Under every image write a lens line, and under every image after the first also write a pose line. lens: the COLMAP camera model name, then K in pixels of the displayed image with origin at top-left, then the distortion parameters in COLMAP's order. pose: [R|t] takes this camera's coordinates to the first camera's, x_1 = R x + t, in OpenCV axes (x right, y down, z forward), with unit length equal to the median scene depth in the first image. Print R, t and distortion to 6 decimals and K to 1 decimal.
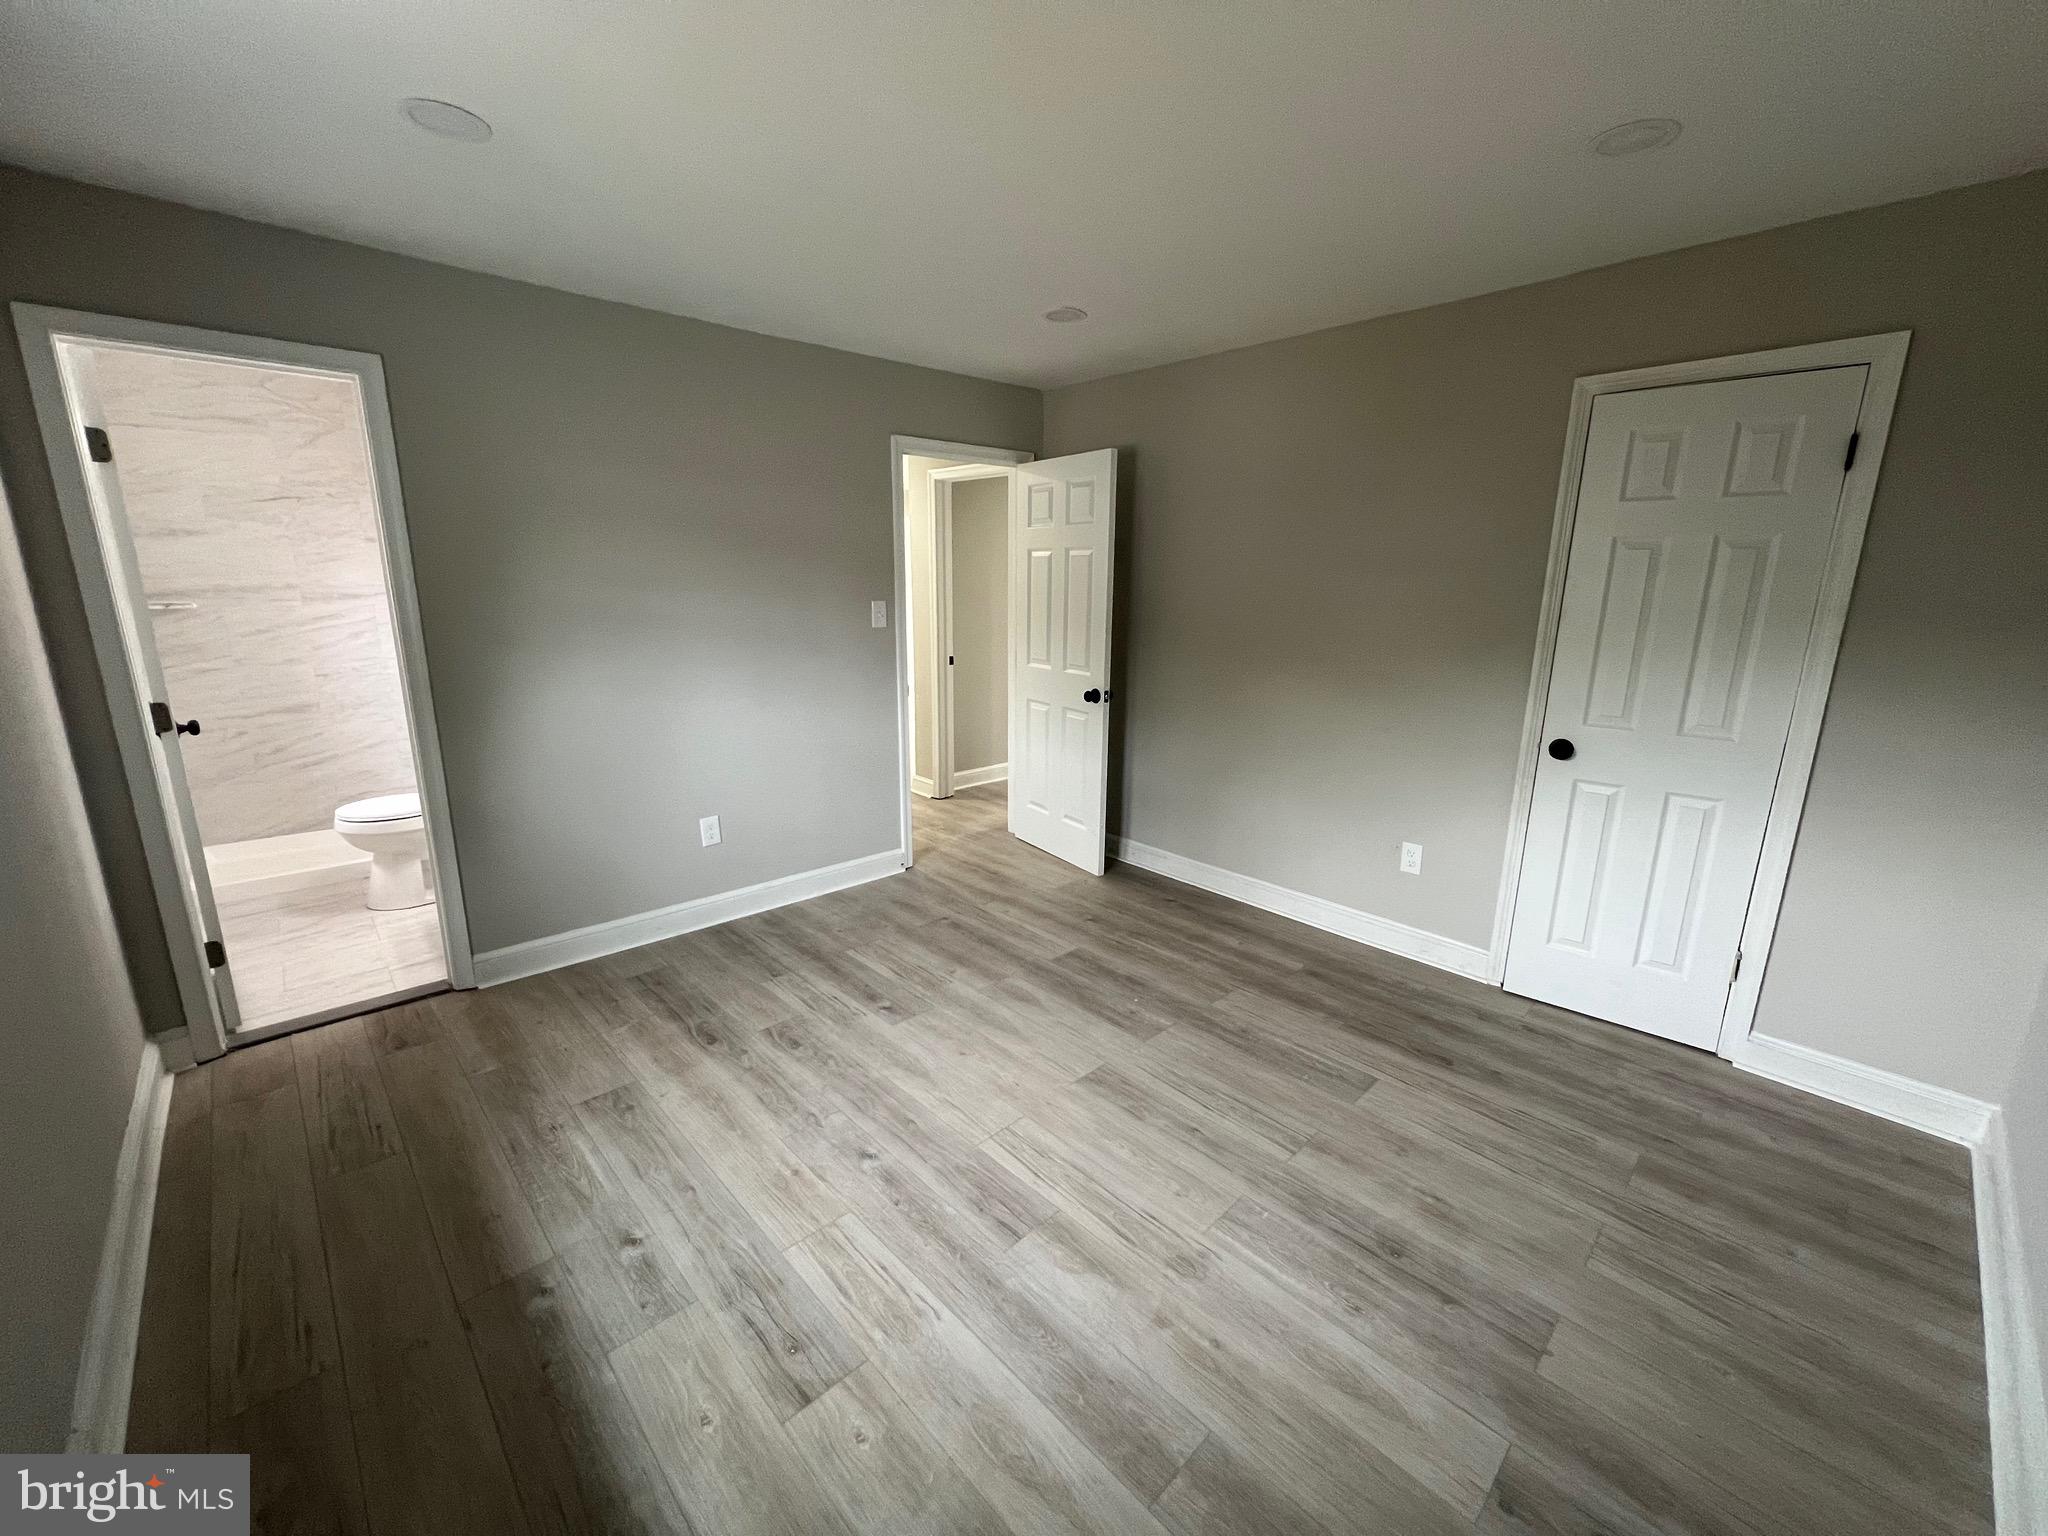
lens RADIAL K [[815.2, 0, 1017.9], [0, 815.2, 773.3], [0, 0, 1]] dist [-0.001255, -0.000007]
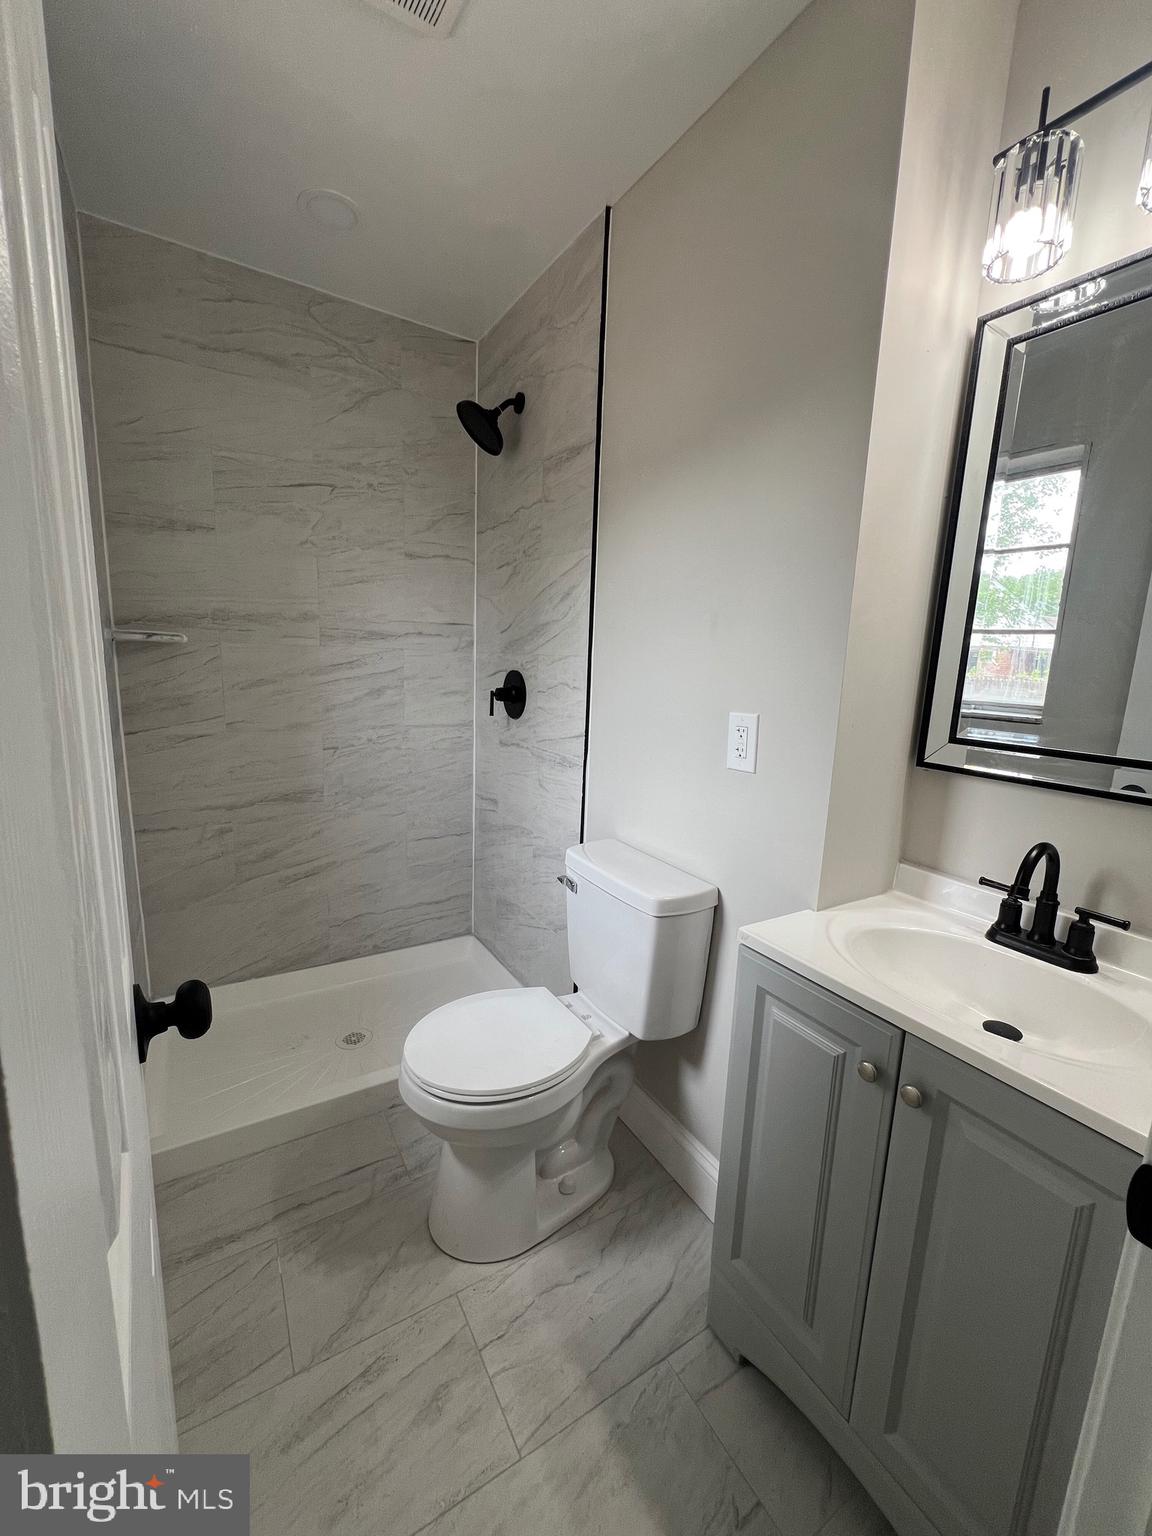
lens RADIAL K [[615.4, 0, 567.2], [0, 615.4, 772.6], [0, 0, 1]] dist [-0.002601, 0.000922]
pose [[0.980948, 0.081013, -0.176575, -0.577453], [-0.087026, 0.995852, -0.026568, -0.105315], [0.173690, 0.041429, 0.983929, 0.537089]]
